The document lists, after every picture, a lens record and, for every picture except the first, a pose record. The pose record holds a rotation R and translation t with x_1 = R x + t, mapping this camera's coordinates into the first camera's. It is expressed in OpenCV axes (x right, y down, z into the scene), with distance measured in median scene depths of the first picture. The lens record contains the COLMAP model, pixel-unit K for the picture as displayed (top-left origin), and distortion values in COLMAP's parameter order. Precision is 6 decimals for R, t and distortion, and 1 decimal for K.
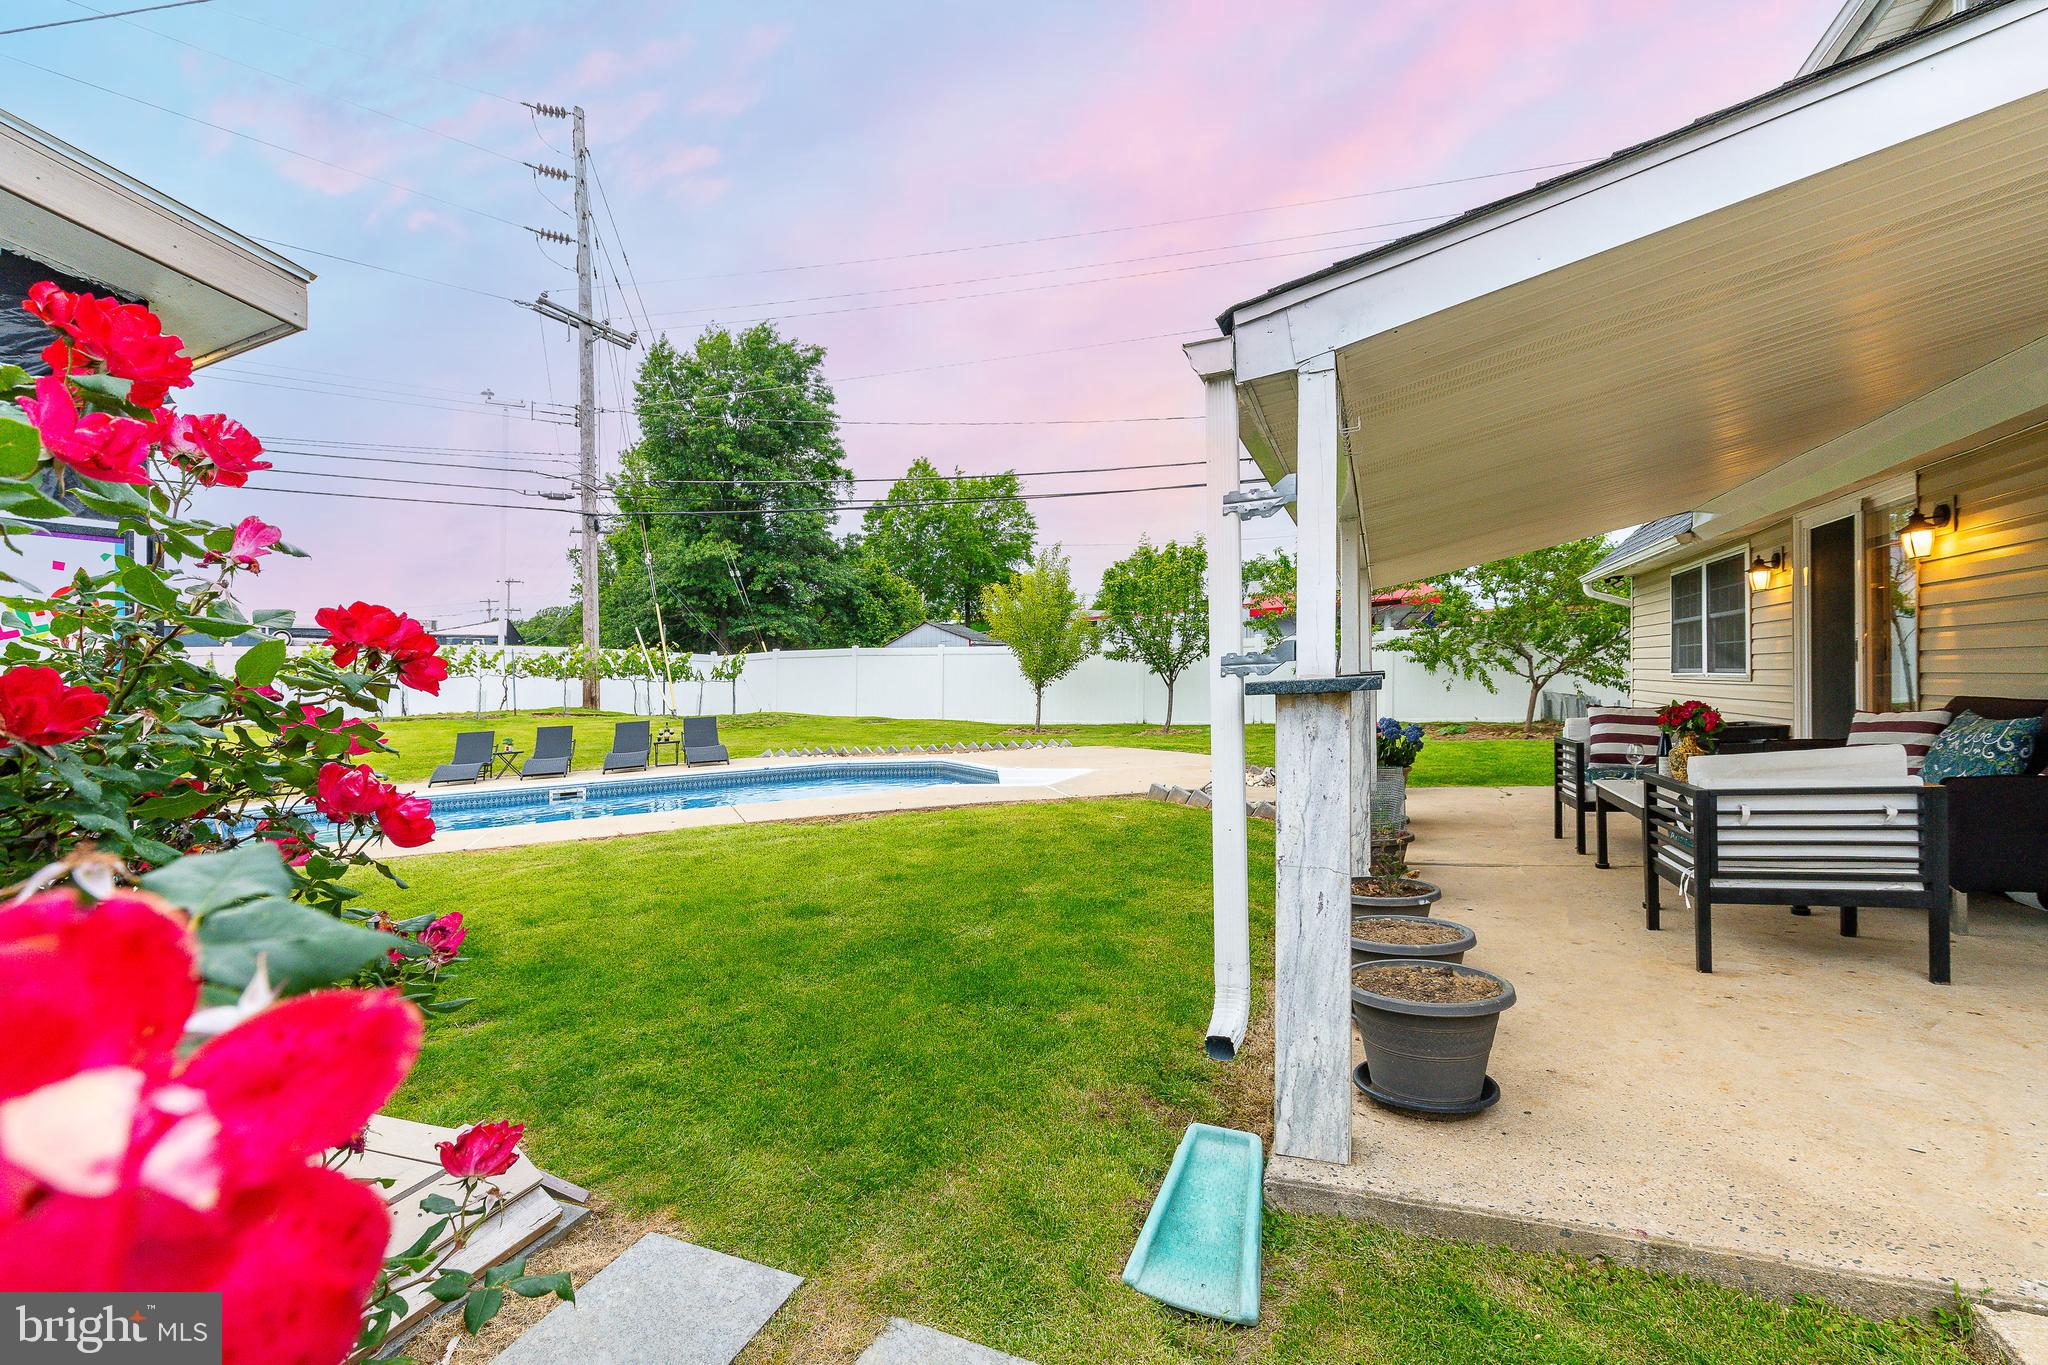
lens RADIAL K [[872.3, 0, 1020.5], [0, 872.3, 771.4], [0, 0, 1]] dist [-0.001419, 0.000068]
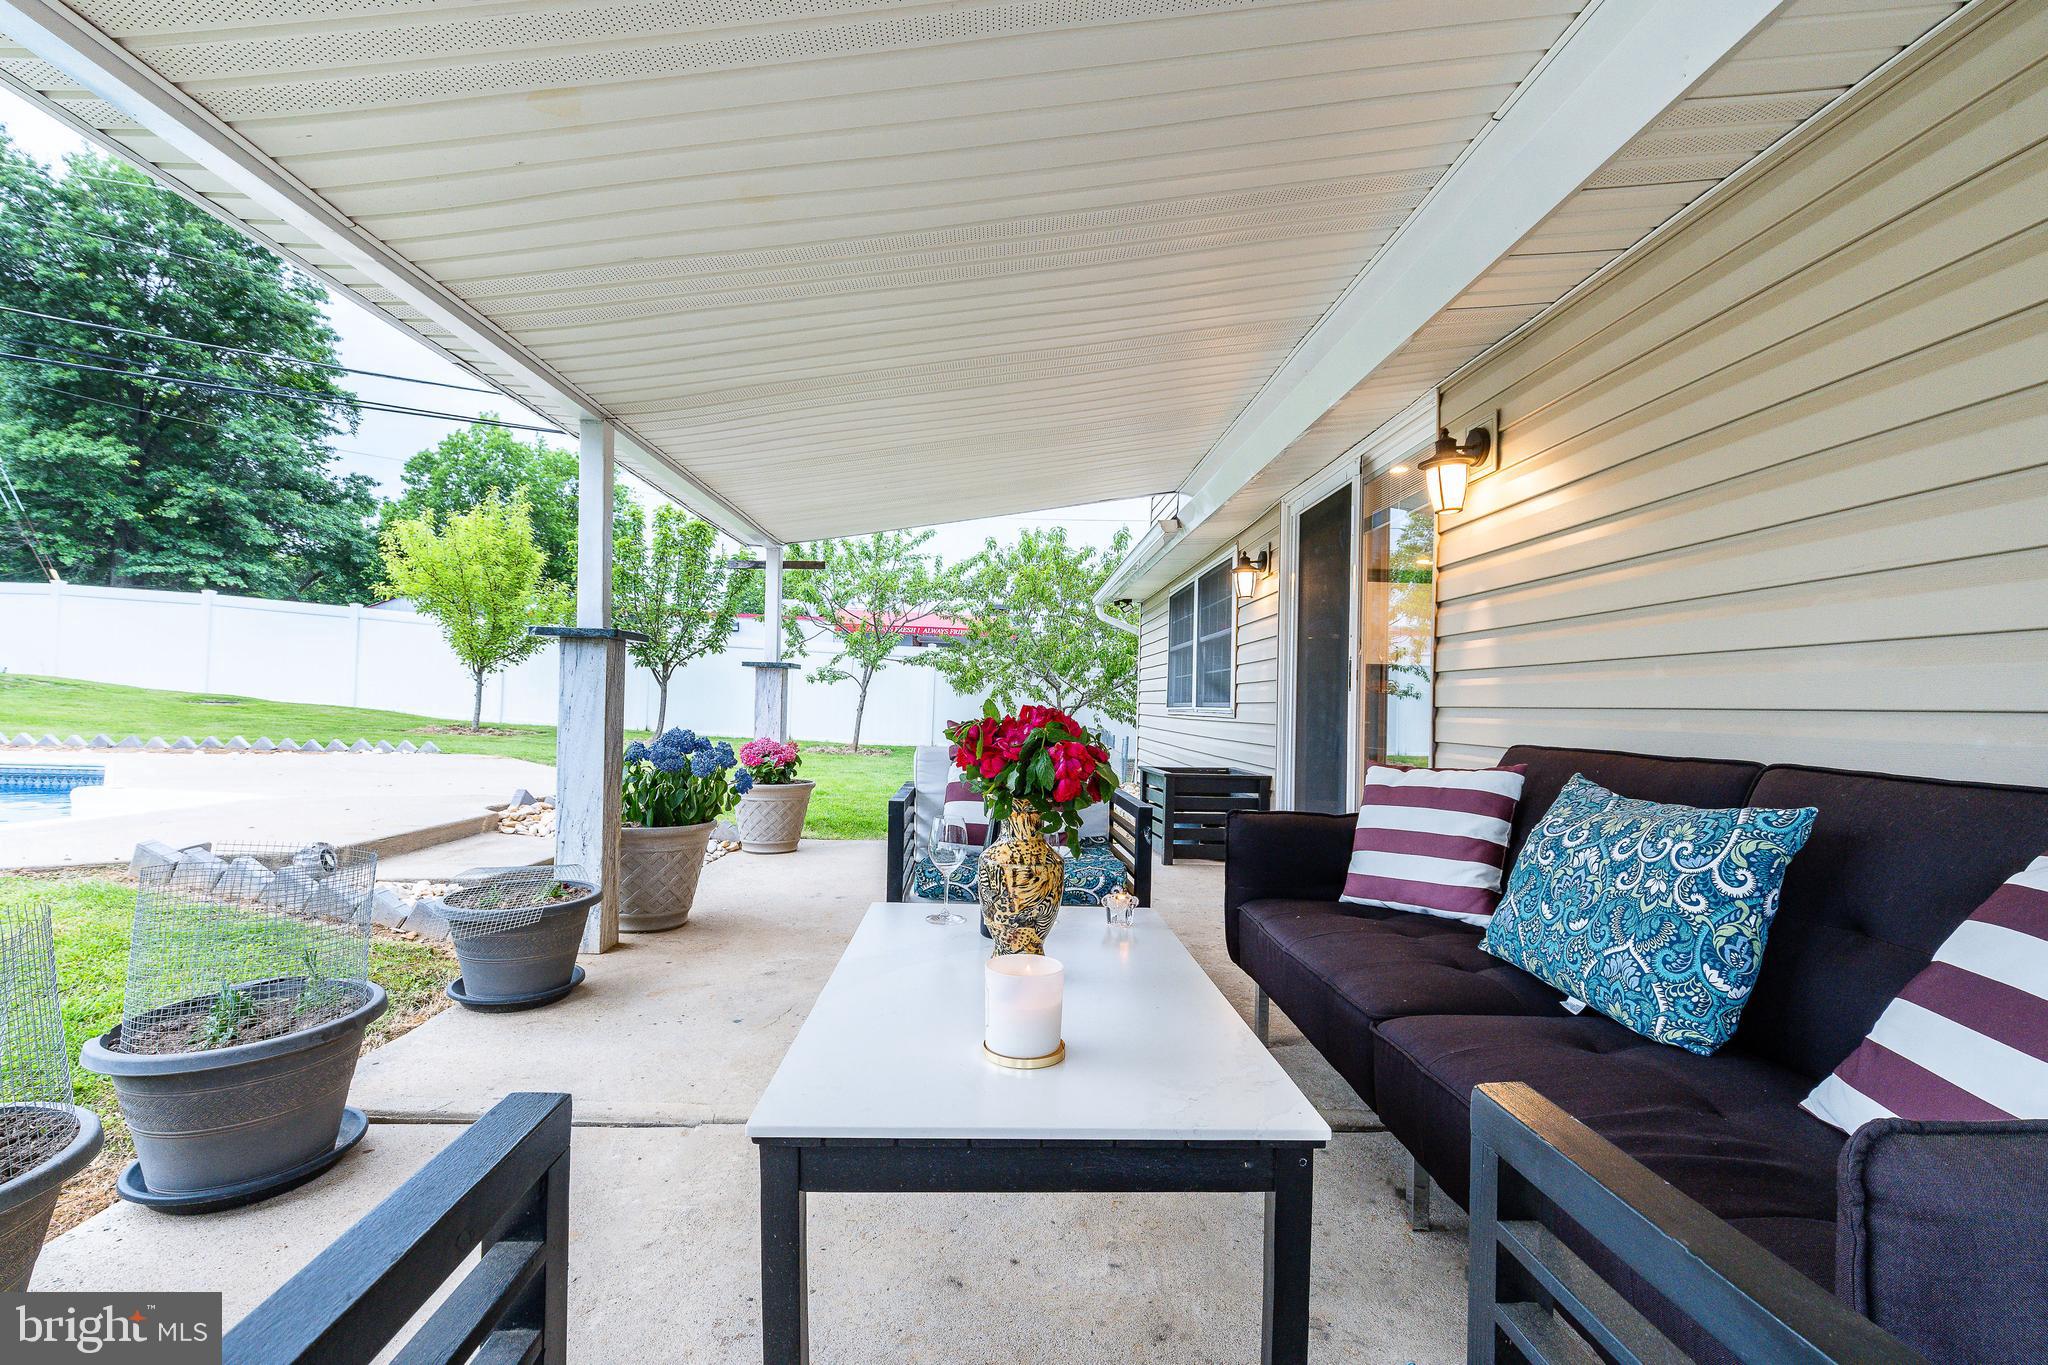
lens RADIAL K [[886.4, 0, 985.6], [0, 886.4, 733.3], [0, 0, 1]] dist [0.002621, 0.000143]
pose [[0.916502, 0.066177, 0.394517, 0.247369], [-0.041826, 0.996669, -0.070018, -0.018561], [-0.397836, 0.047671, 0.916217, 0.278595]]
